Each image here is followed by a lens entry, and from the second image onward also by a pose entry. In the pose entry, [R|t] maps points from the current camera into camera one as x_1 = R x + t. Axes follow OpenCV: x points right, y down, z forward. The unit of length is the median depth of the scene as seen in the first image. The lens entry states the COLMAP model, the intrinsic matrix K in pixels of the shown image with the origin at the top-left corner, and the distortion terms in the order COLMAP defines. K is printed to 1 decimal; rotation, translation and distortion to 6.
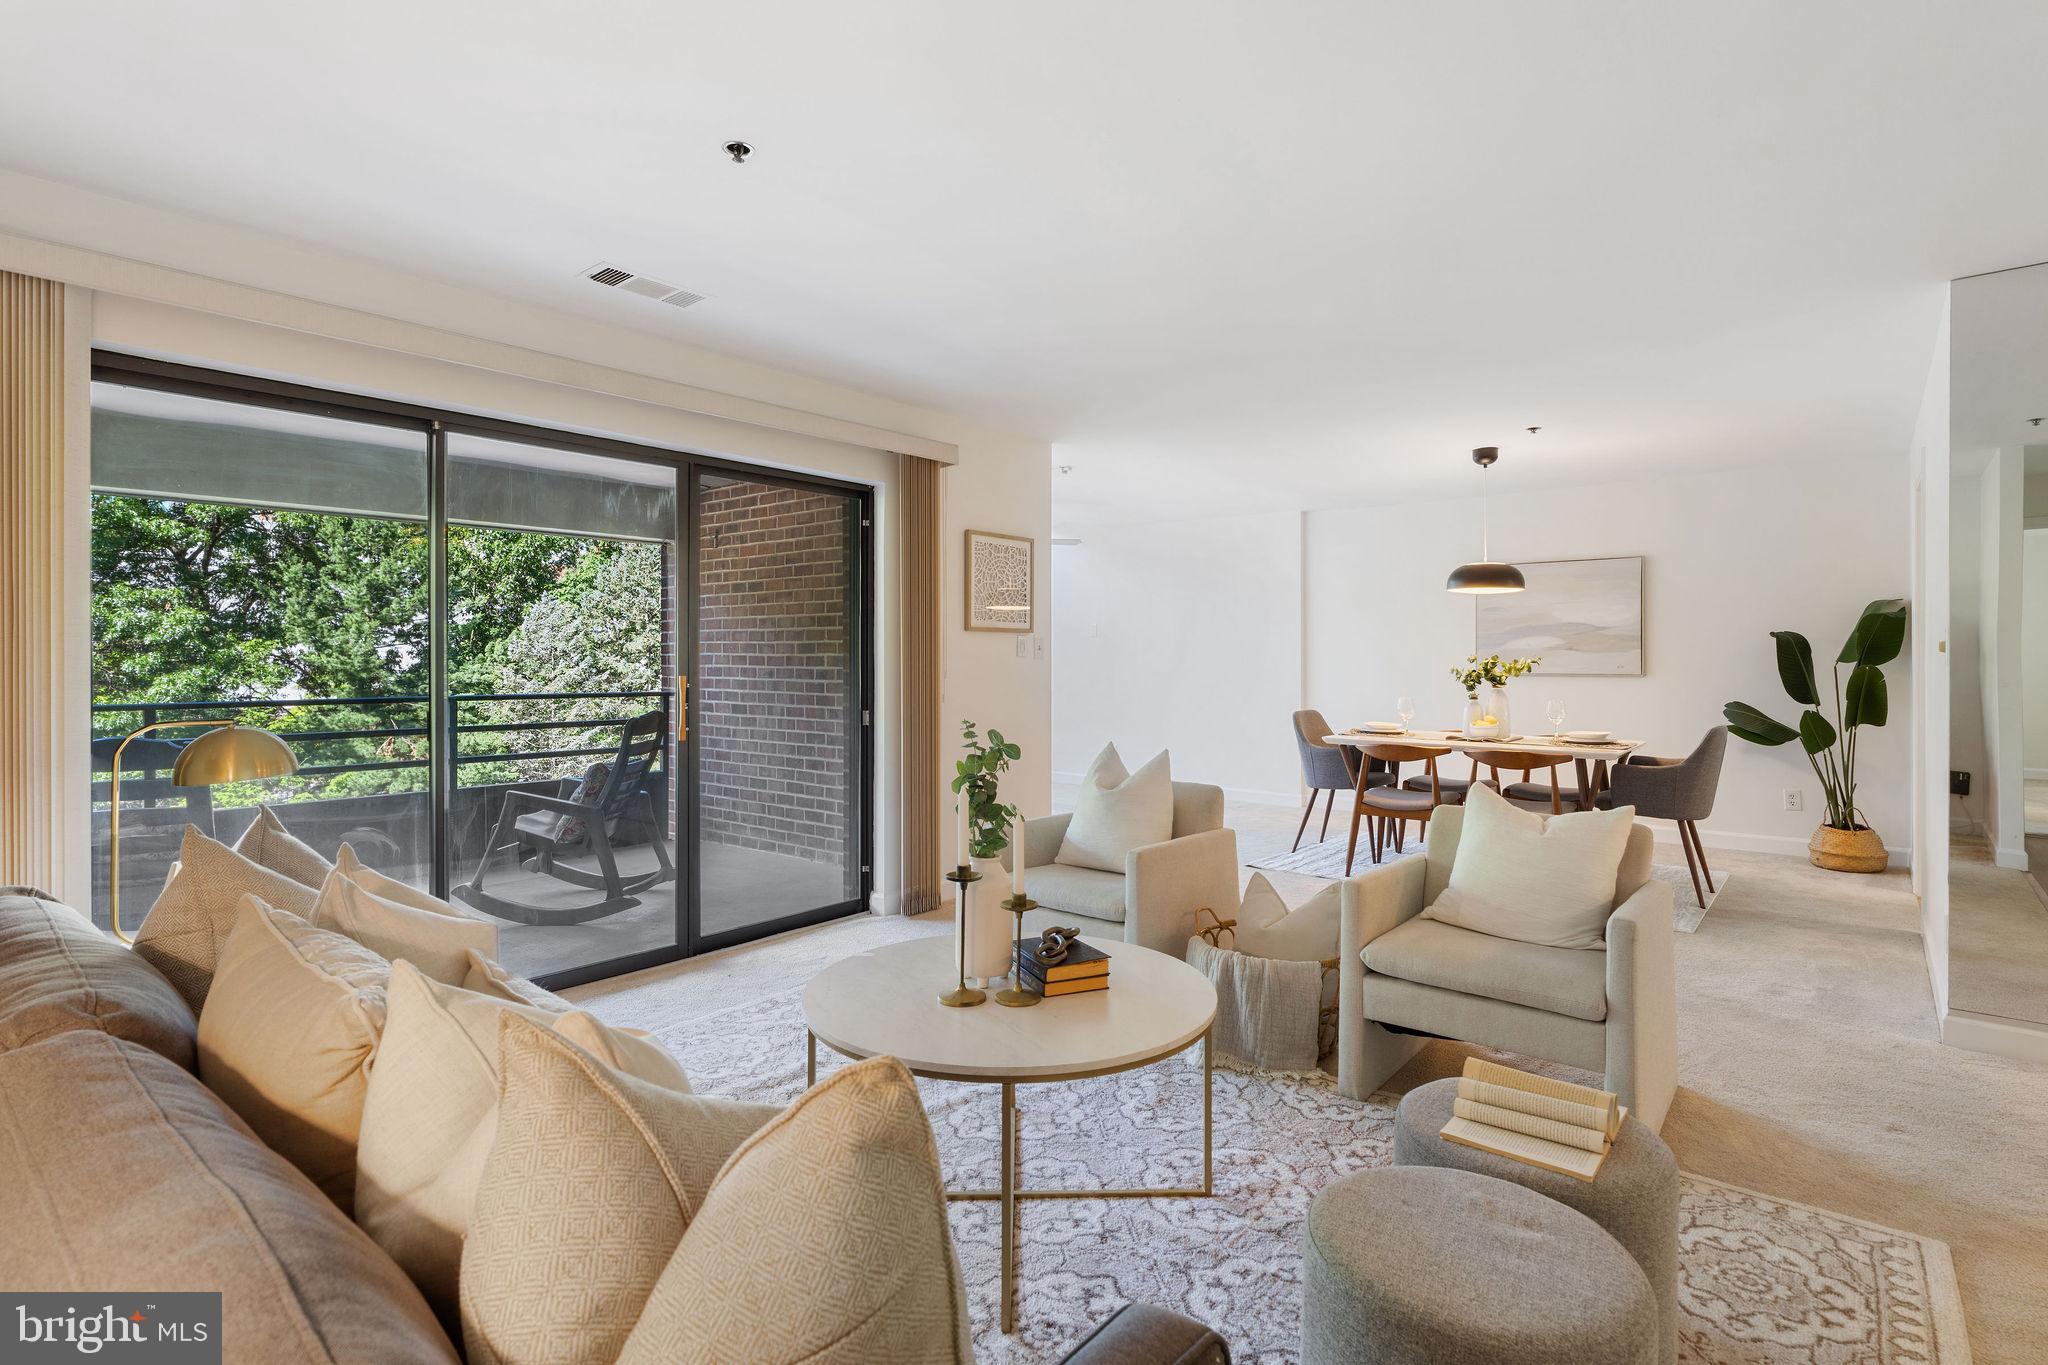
lens RADIAL K [[981.1, 0, 1010.1], [0, 981.1, 658.0], [0, 0, 1]] dist [0.002377, 0.000427]
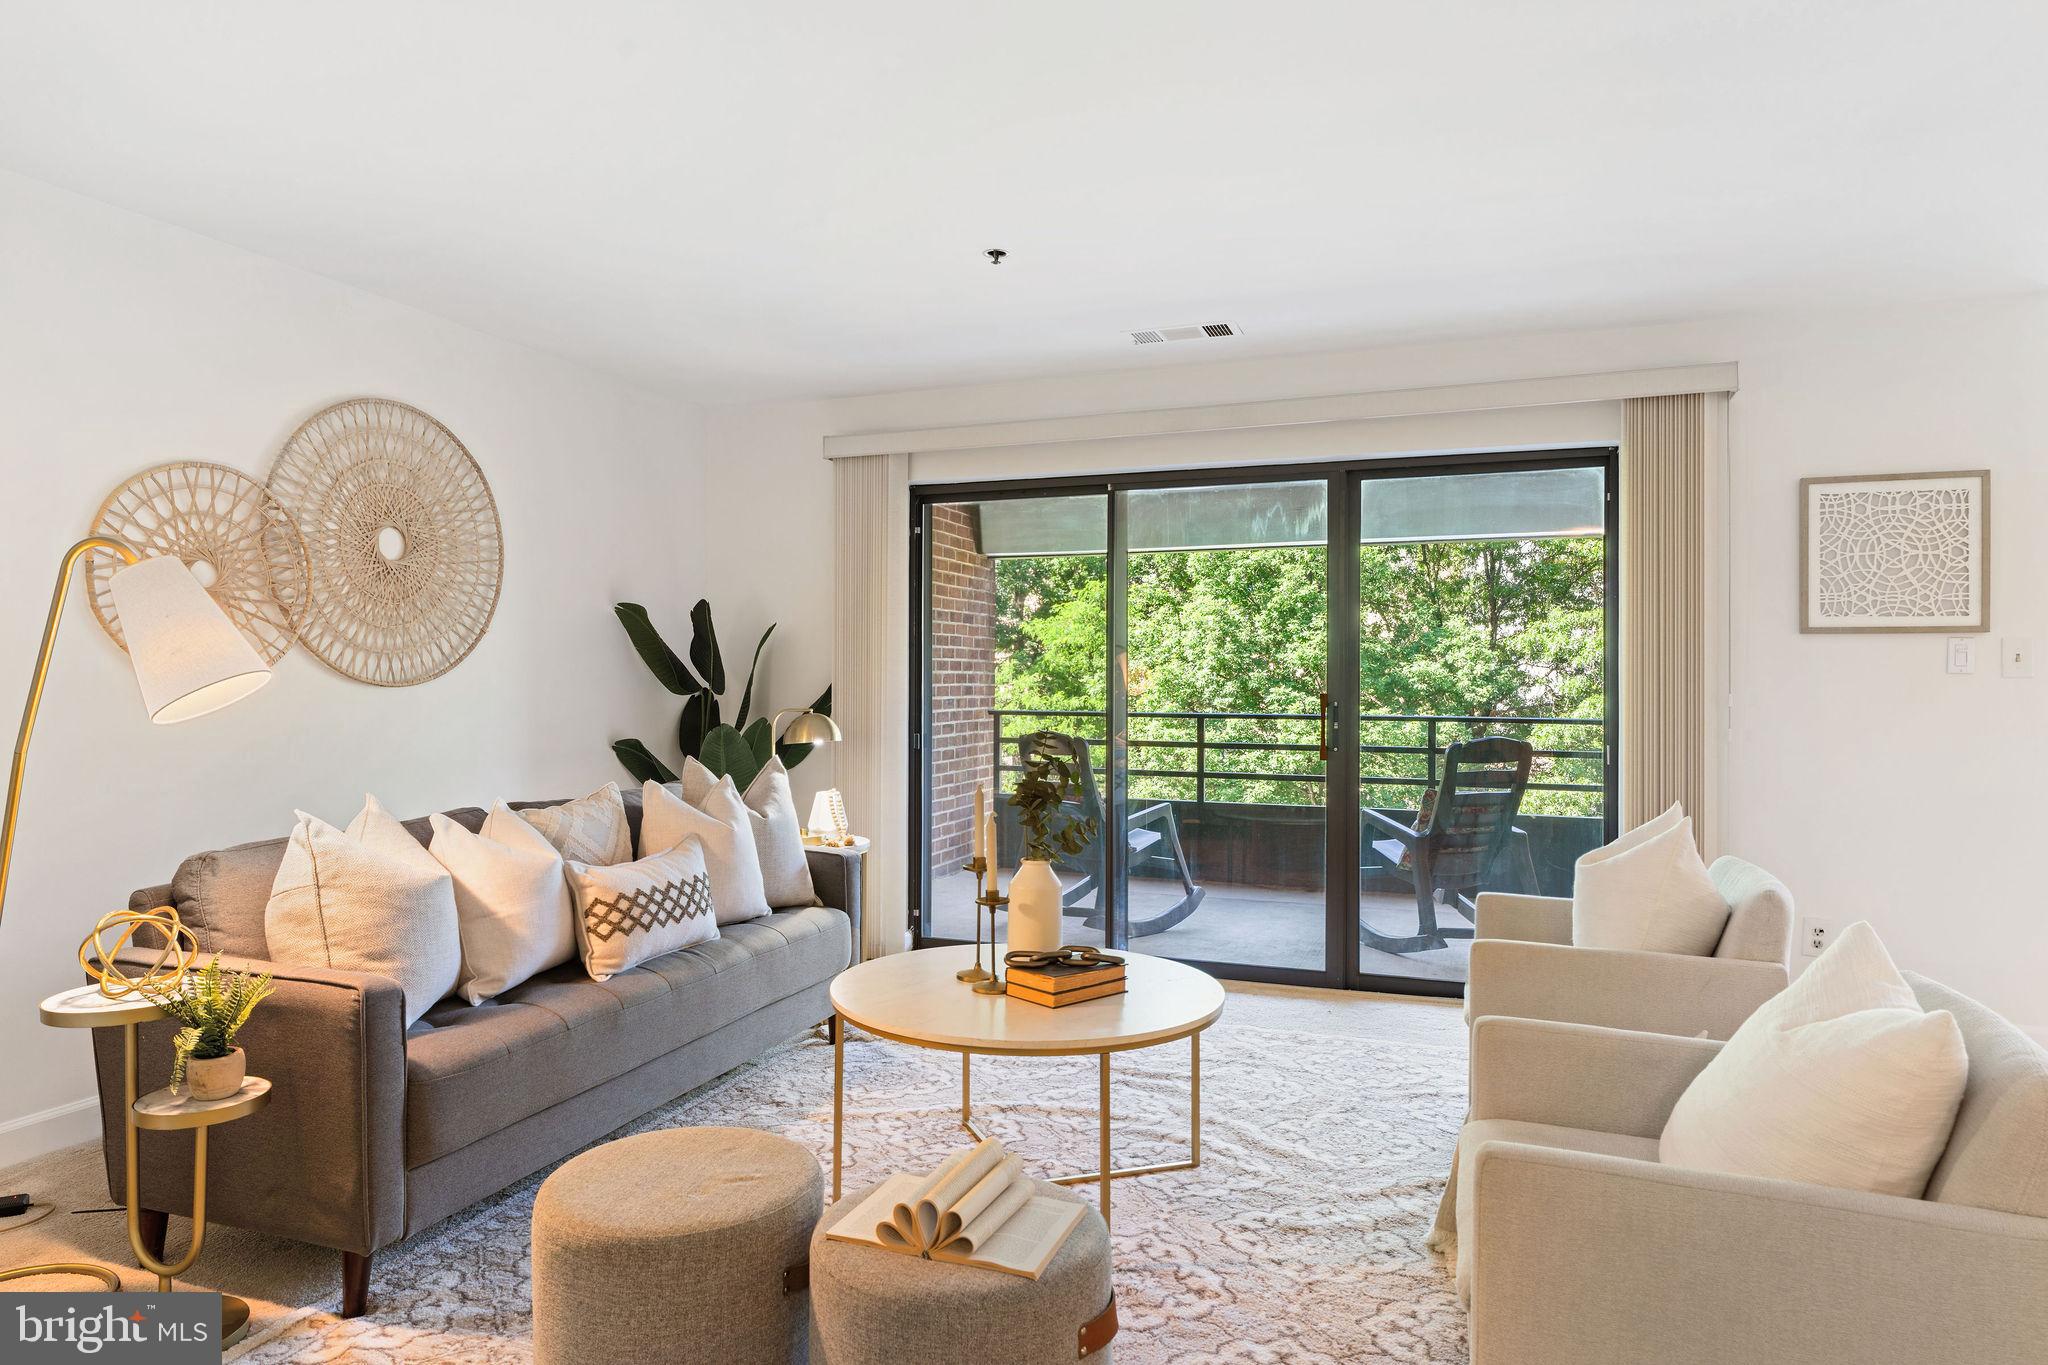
lens RADIAL K [[1210.8, 0, 1024.8], [0, 1210.8, 673.5], [0, 0, 1]] dist [0.001205, 0.000161]
pose [[0.346339, -0.003861, -0.938102, 0.386521], [-0.003491, 0.999979, -0.005404, 0.003612], [0.938103, 0.005146, 0.346318, 0.176142]]
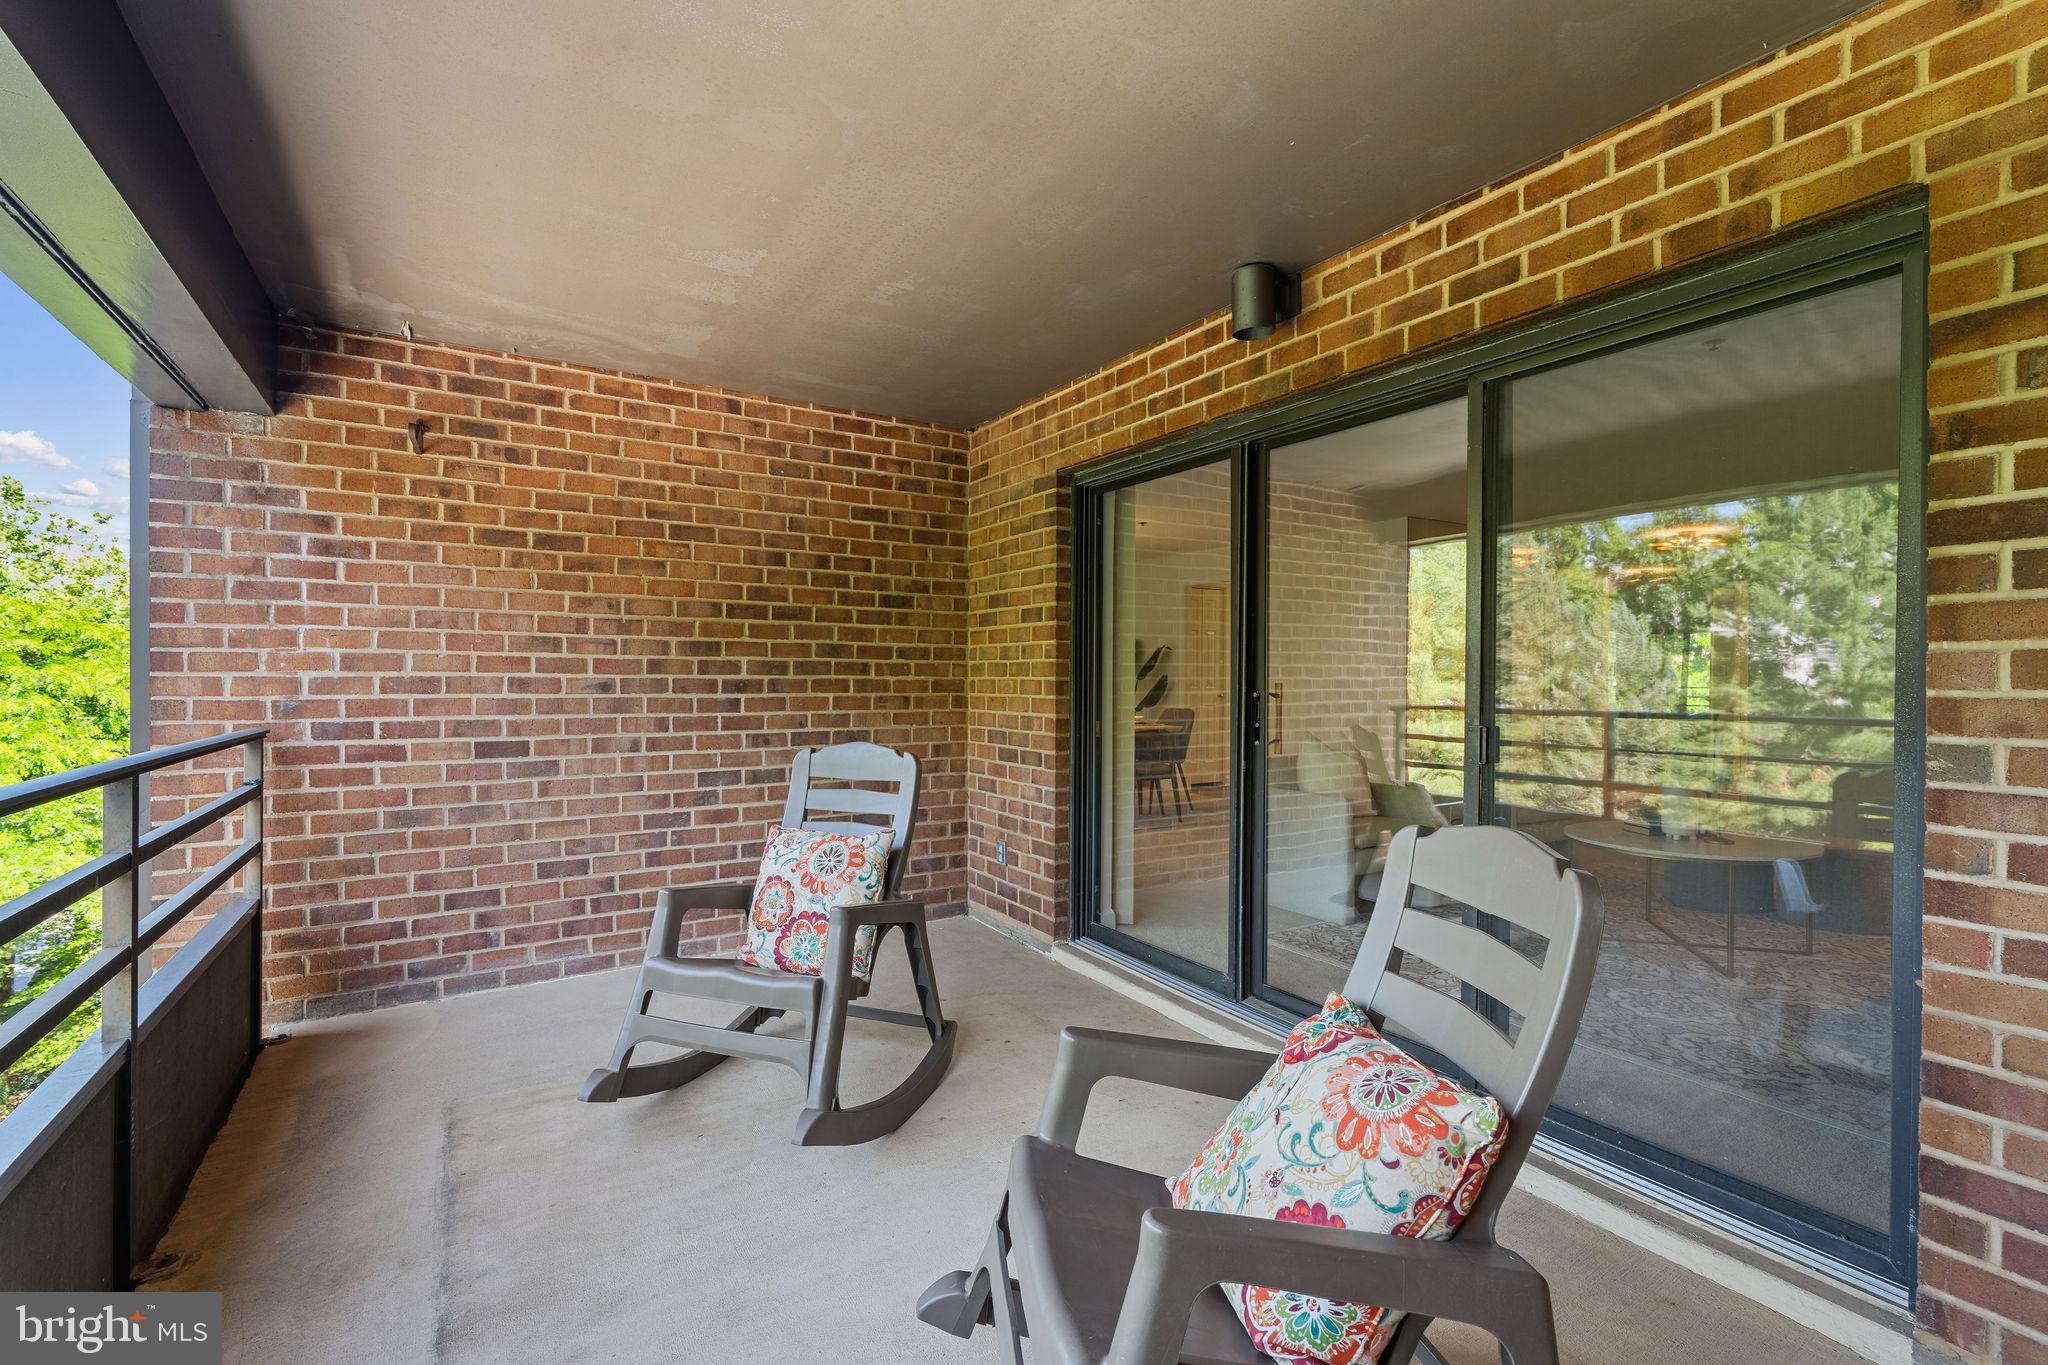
lens RADIAL K [[925.9, 0, 1016.4], [0, 925.9, 678.2], [0, 0, 1]] dist [-0.007126, 0.002593]
pose [[0.304854, -0.001840, 0.952397, -0.699981], [-0.005371, 0.999979, 0.003651, 0.006836], [-0.952384, -0.006229, 0.304837, 0.549670]]
